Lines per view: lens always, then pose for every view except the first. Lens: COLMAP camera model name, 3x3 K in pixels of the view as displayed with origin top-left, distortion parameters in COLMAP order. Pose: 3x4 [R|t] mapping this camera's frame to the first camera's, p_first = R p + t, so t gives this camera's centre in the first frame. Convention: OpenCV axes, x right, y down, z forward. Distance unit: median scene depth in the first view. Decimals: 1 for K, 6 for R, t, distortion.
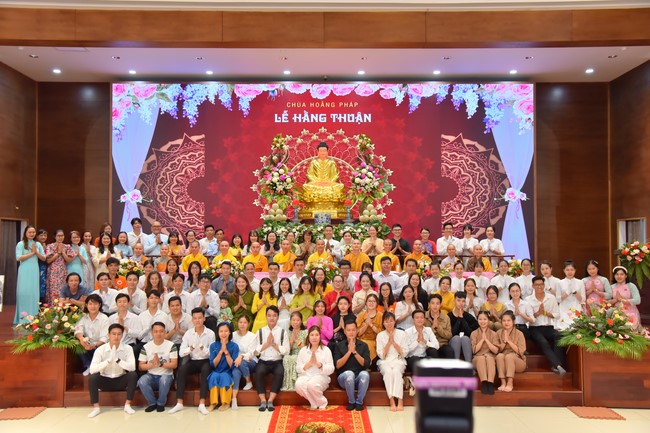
lens RADIAL K [[652.7, 0, 326.2], [0, 652.7, 217.9], [0, 0, 1]] dist [0.045487, 0.000000]
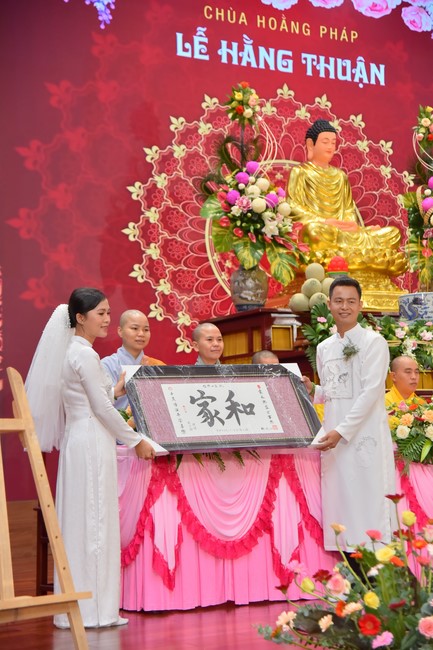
lens RADIAL K [[1300.8, 0, 216.3], [0, 1300.8, 328.9], [0, 0, 1]] dist [0.560116, 0.000000]
pose [[0.854270, 0.024157, 0.519269, -0.444177], [0.007303, 0.998263, -0.058455, 0.050025], [-0.519779, 0.053729, 0.852610, 0.361608]]
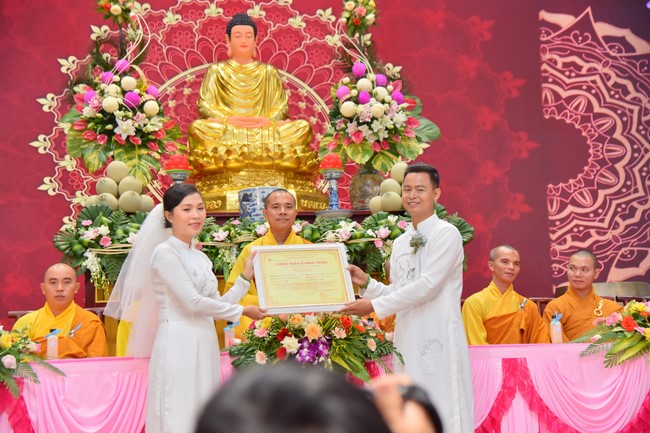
lens RADIAL K [[1050.1, 0, 324.1], [0, 1050.1, 217.2], [0, 0, 1]] dist [0.365522, 0.000000]
pose [[0.985940, -0.007496, 0.166929, -0.057693], [0.024249, 0.994837, -0.098549, 0.054092], [-0.165328, 0.101212, 0.981031, 0.406906]]
